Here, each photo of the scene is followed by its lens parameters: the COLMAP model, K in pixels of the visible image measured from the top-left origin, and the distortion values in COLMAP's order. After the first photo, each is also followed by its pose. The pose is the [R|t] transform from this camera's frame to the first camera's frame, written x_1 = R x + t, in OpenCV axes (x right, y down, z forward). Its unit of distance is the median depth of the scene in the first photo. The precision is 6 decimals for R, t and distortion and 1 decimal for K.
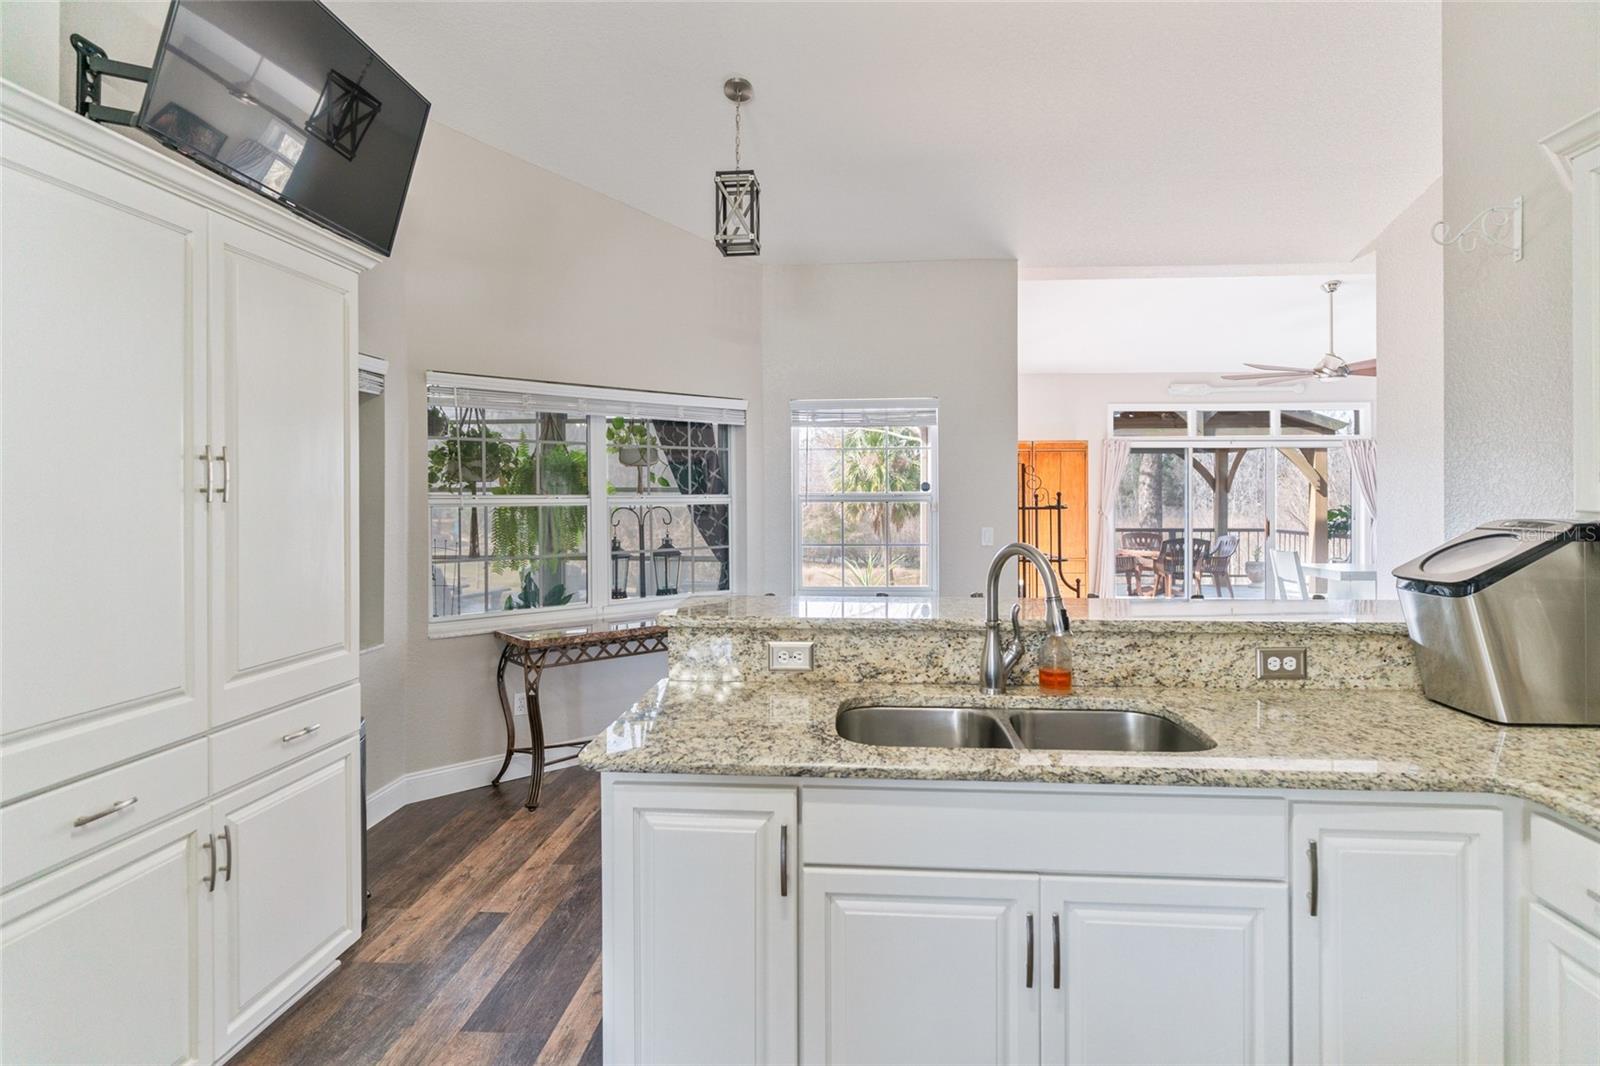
lens RADIAL K [[793.8, 0, 816.4], [0, 793.8, 497.6], [0, 0, 1]] dist [0.000650, -0.001349]
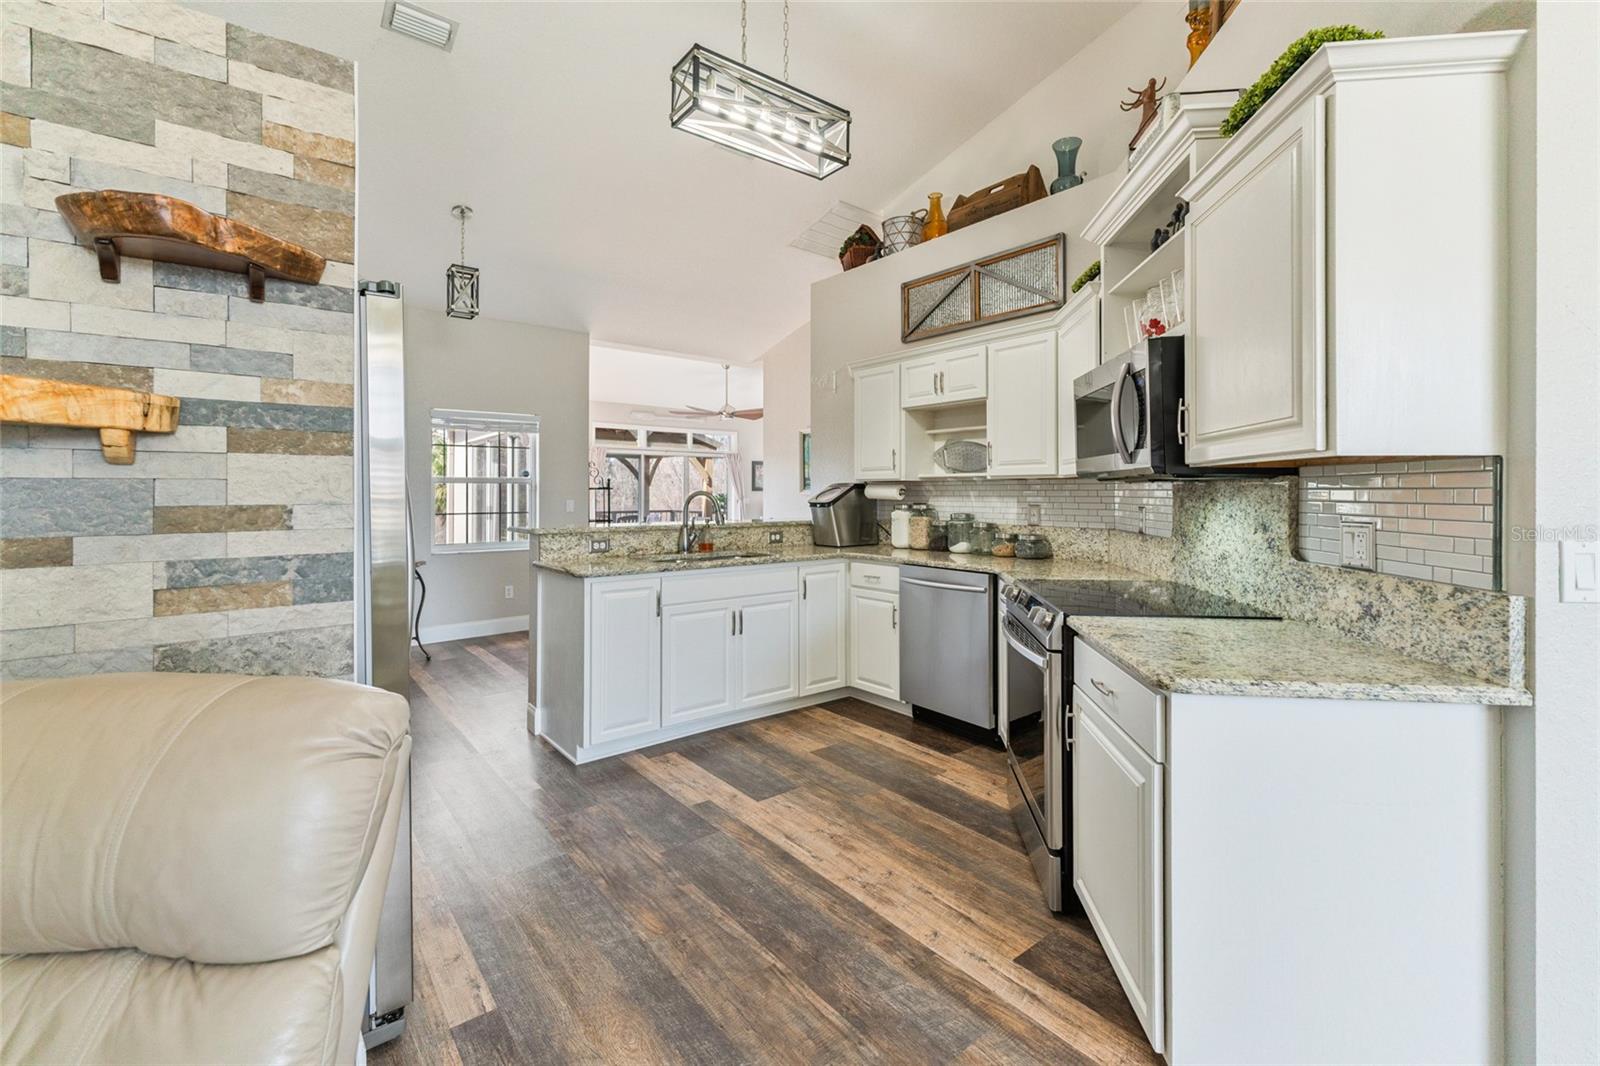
lens RADIAL K [[687.9, 0, 806.0], [0, 687.9, 487.4], [0, 0, 1]] dist [0.007787, -0.000818]
pose [[0.724986, 0.007948, 0.688718, -0.537346], [-0.000025, 0.999934, -0.011514, 0.038546], [-0.688764, 0.008330, 0.724938, -0.432603]]
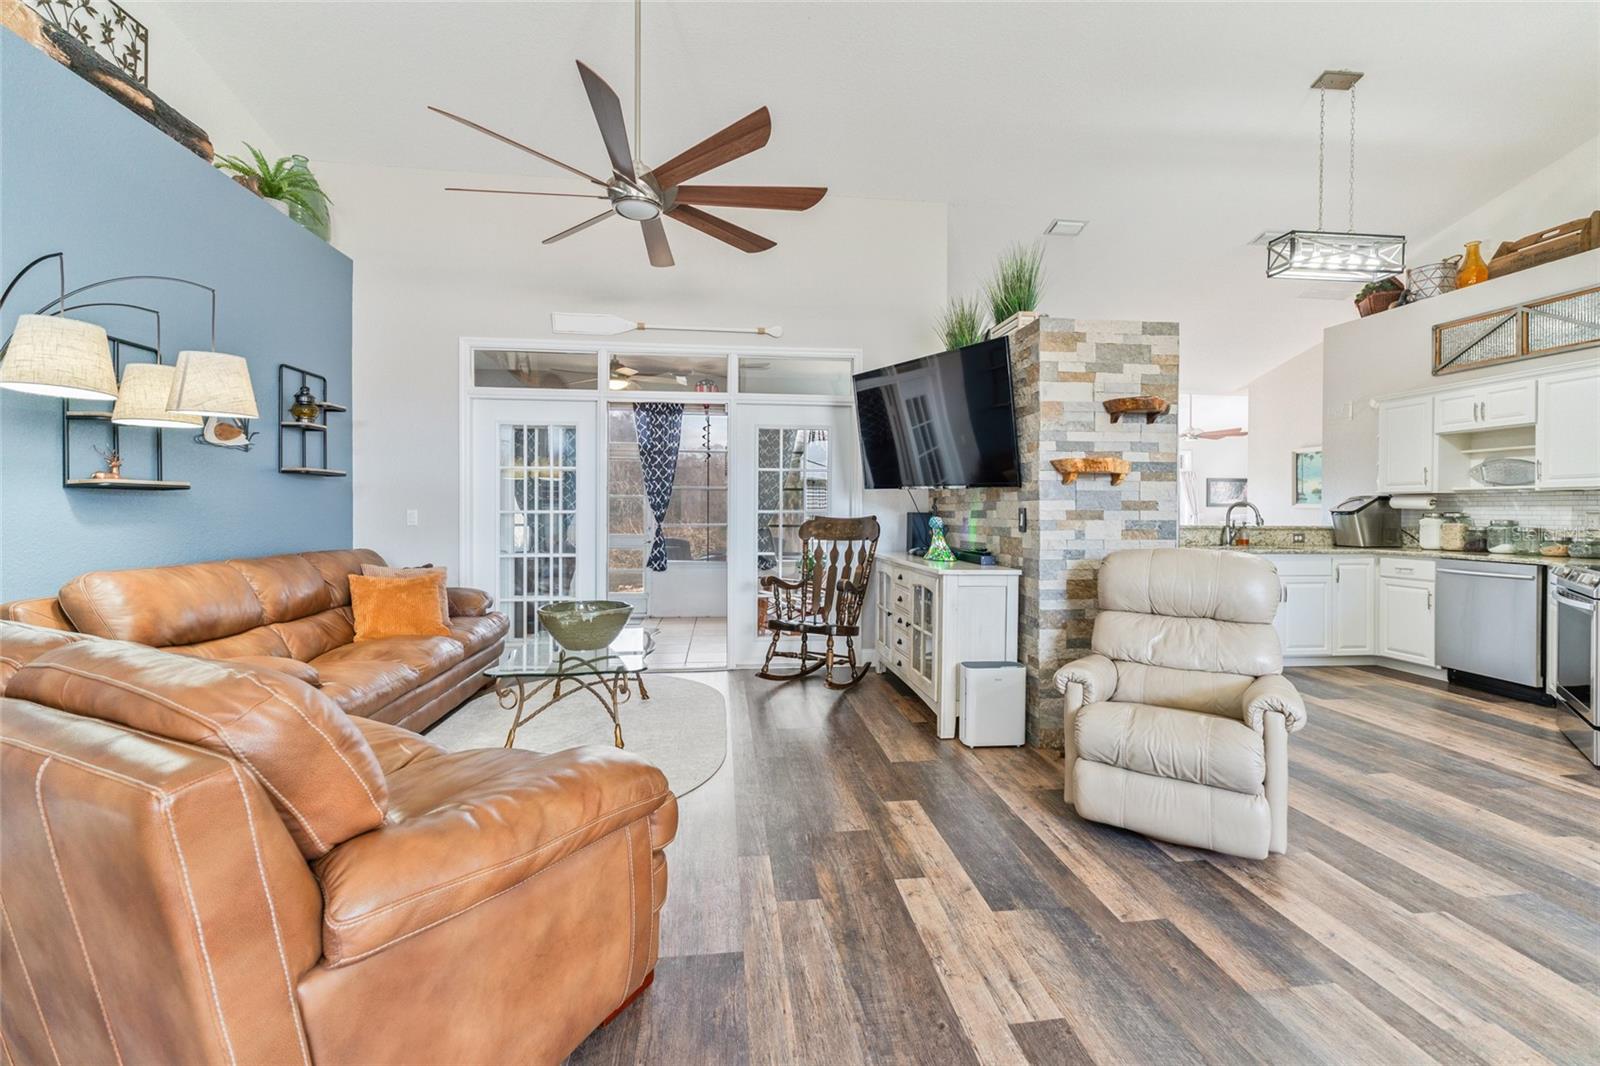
lens RADIAL K [[687.9, 0, 797.2], [0, 687.9, 512.5], [0, 0, 1]] dist [0.007787, -0.000818]
pose [[0.978234, 0.007893, 0.207355, -1.231296], [-0.008036, 0.999968, -0.000154, 0.066546], [-0.207350, -0.001516, 0.978266, -0.842545]]
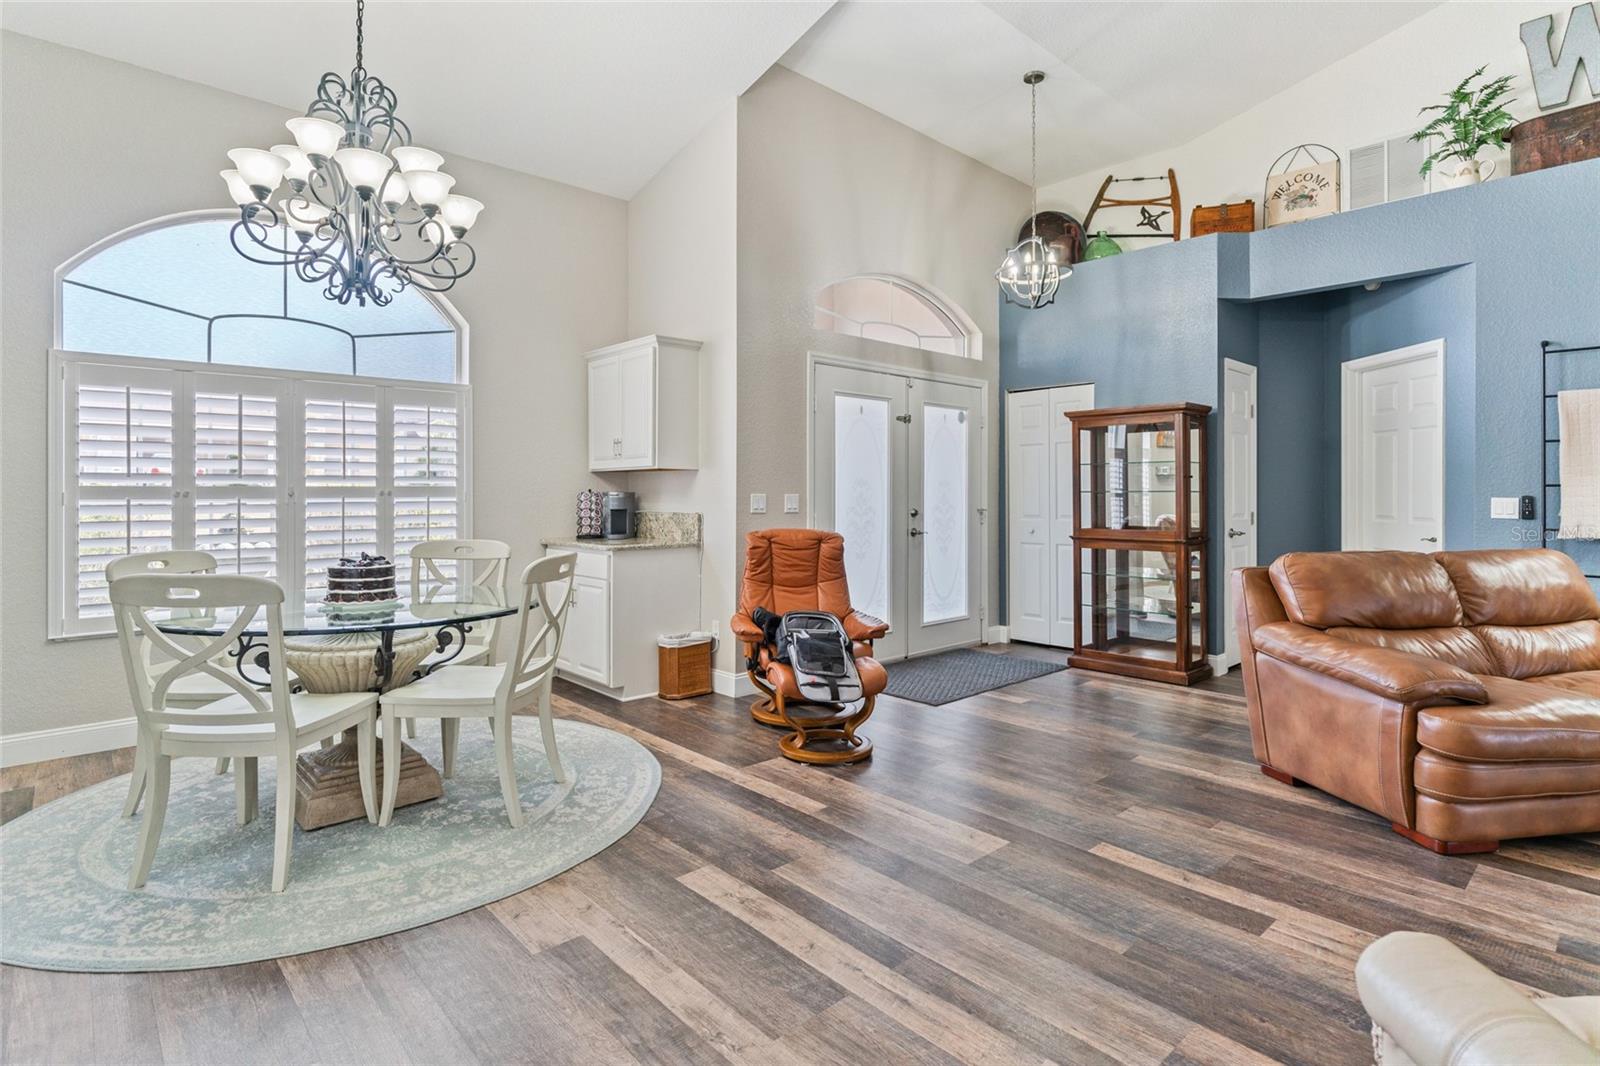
lens RADIAL K [[793.8, 0, 803.4], [0, 793.8, 499.8], [0, 0, 1]] dist [0.000650, -0.001349]
pose [[-0.680614, 0.009663, -0.732578, -0.226920], [-0.003263, 0.999863, 0.016219, 0.059496], [0.732635, 0.013429, -0.680489, -0.243927]]
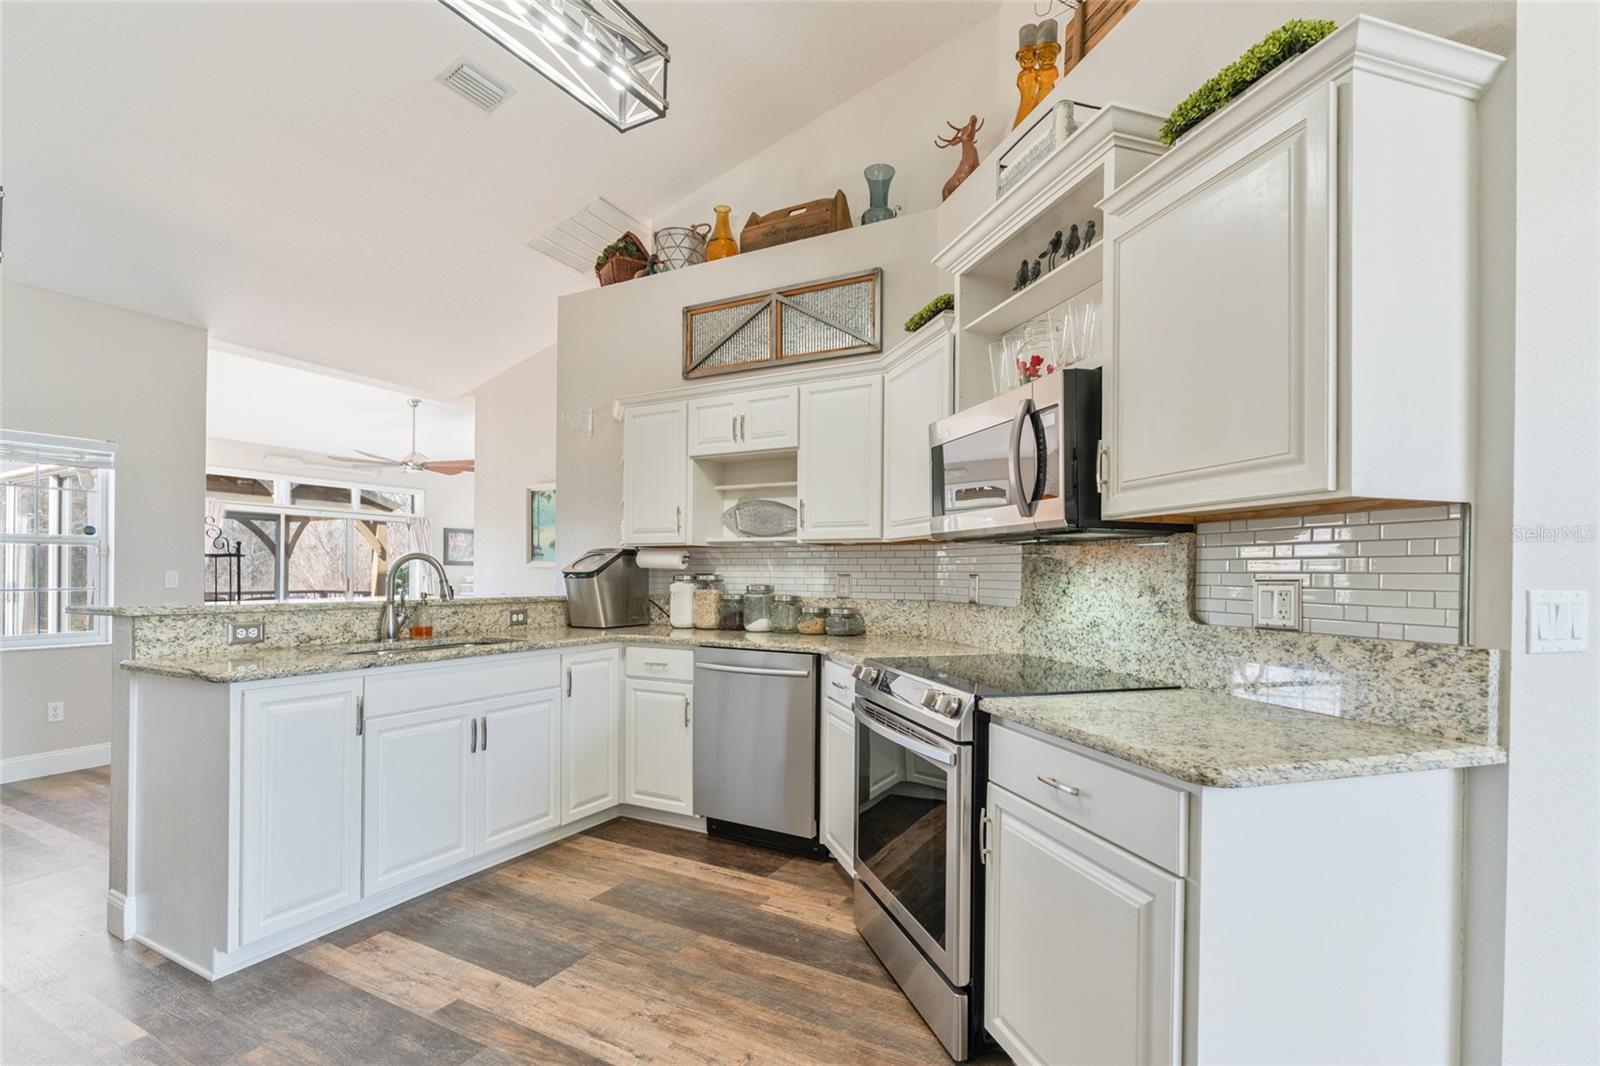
lens RADIAL K [[746.2, 0, 804.3], [0, 746.2, 570.5], [0, 0, 1]] dist [-0.006990, 0.001256]
pose [[0.405260, 0.009075, 0.914157, -0.493673], [-0.004545, 0.999958, -0.007912, 0.057121], [-0.914190, -0.000949, 0.405284, -0.255468]]
